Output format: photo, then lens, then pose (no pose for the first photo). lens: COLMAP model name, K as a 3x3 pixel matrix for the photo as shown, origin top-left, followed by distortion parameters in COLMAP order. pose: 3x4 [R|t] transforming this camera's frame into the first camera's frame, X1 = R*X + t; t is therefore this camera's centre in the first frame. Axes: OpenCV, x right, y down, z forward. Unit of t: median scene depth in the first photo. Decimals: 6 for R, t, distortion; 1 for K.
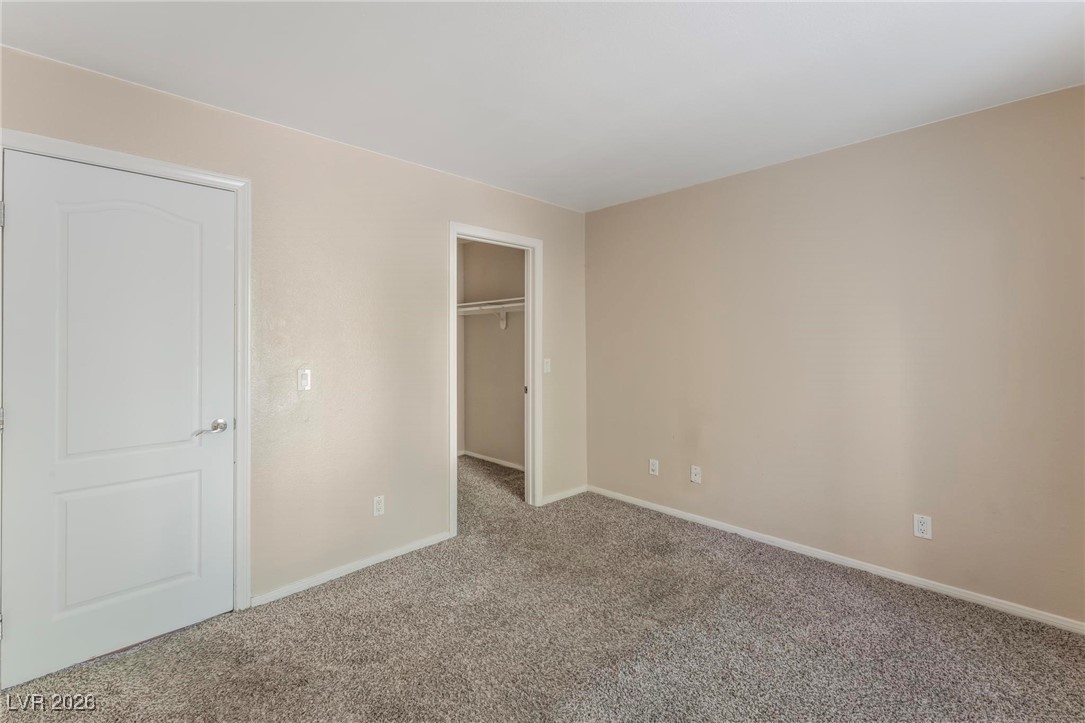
lens RADIAL K [[449.5, 0, 539.3], [0, 449.5, 336.5], [0, 0, 1]] dist [-0.000889, -0.000133]
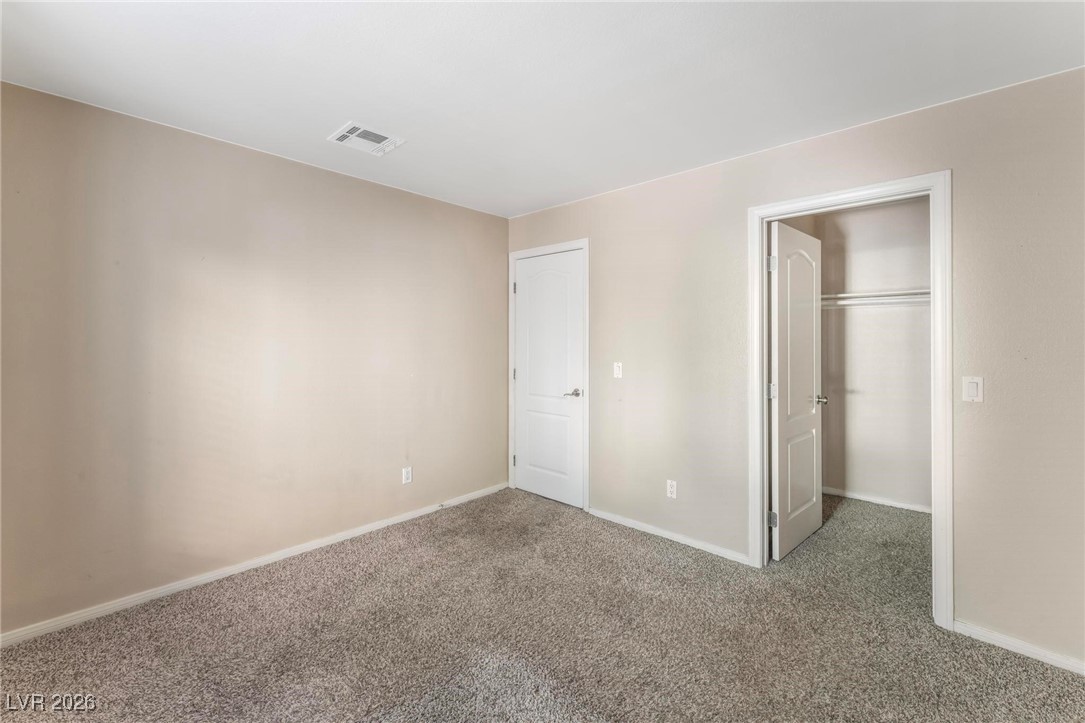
lens RADIAL K [[449.5, 0, 539.3], [0, 449.5, 336.5], [0, 0, 1]] dist [-0.000889, -0.000133]
pose [[0.069419, -0.012439, -0.997510, 0.733075], [0.001089, 0.999923, -0.012394, 0.009968], [0.997587, -0.000226, 0.069428, 0.588336]]
